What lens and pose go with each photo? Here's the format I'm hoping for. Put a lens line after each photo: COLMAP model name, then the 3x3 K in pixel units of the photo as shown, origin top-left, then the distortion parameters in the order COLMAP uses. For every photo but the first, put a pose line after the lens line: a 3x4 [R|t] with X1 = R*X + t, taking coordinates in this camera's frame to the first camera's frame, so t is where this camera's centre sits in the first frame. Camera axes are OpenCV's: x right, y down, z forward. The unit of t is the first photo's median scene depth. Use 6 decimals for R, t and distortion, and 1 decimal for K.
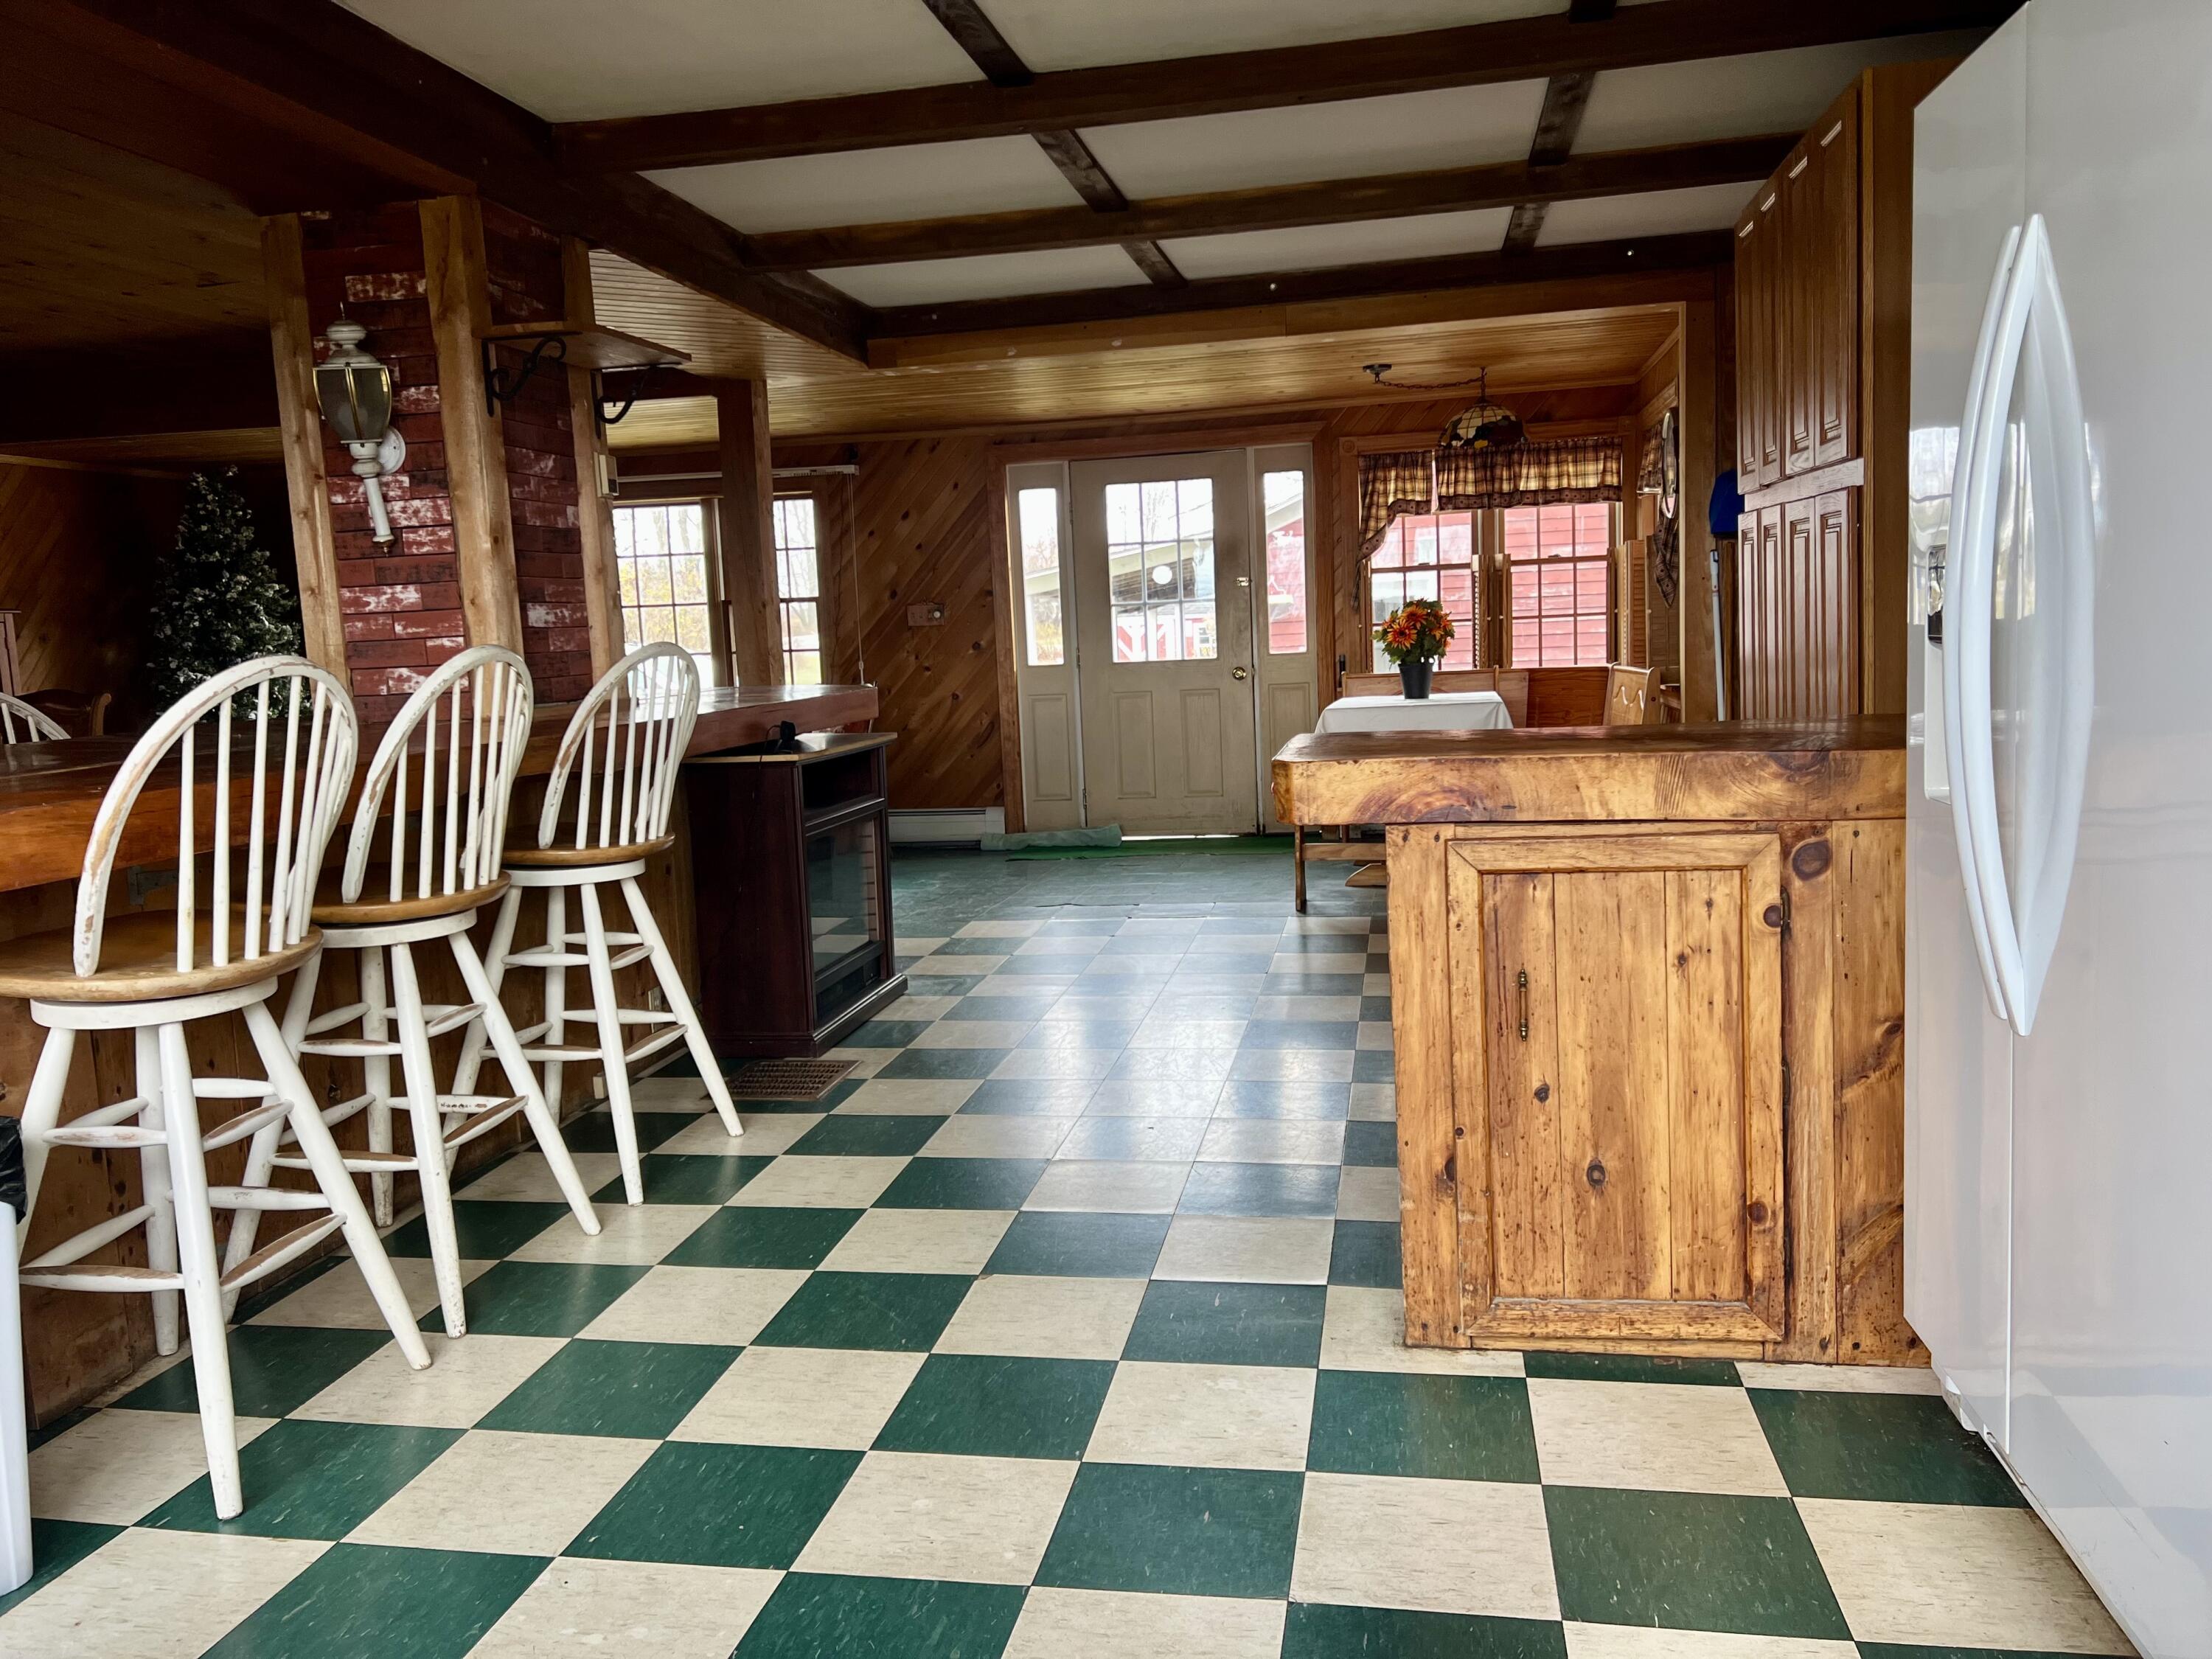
lens RADIAL K [[1673.1, 0, 1106.0], [0, 1673.1, 829.5], [0, 0, 1]] dist [0.068039, -0.078358]
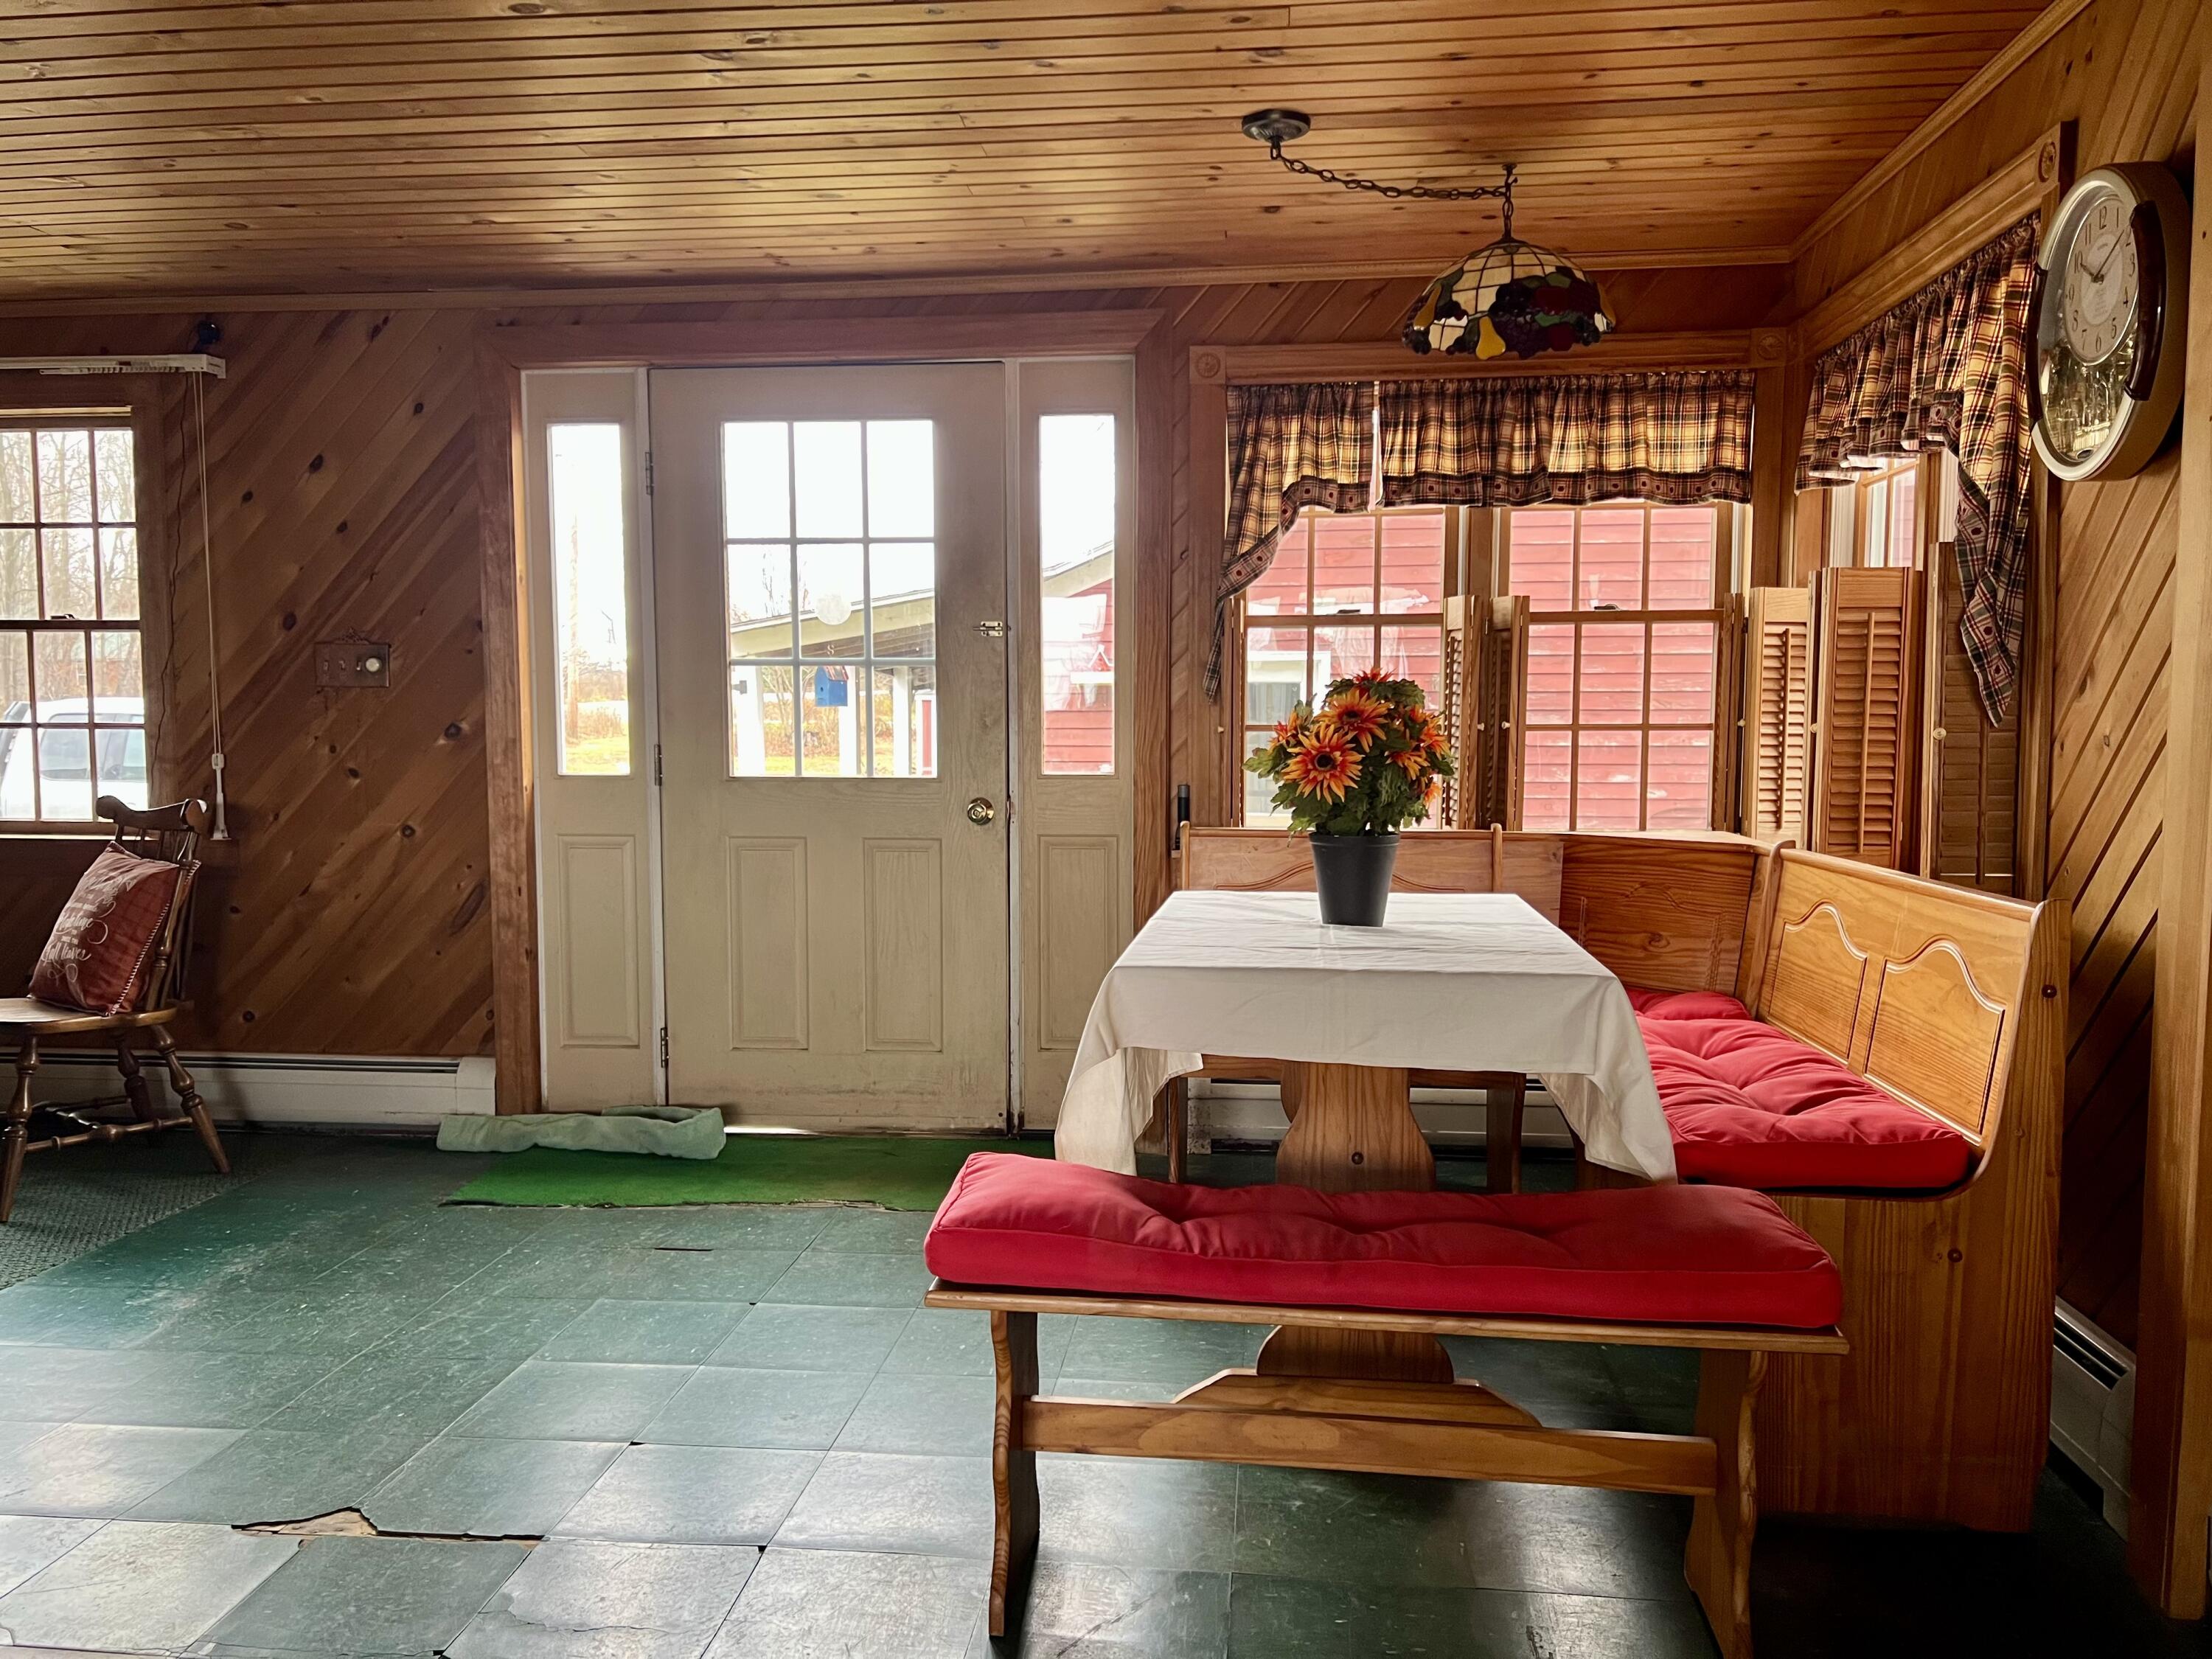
lens RADIAL K [[1673.1, 0, 1106.0], [0, 1673.1, 829.5], [0, 0, 1]] dist [0.068039, -0.078358]
pose [[0.995999, 0.038330, 0.080732, 0.079631], [-0.034445, 0.998206, -0.048977, -0.066661], [-0.082464, 0.046000, 0.995532, 0.515617]]
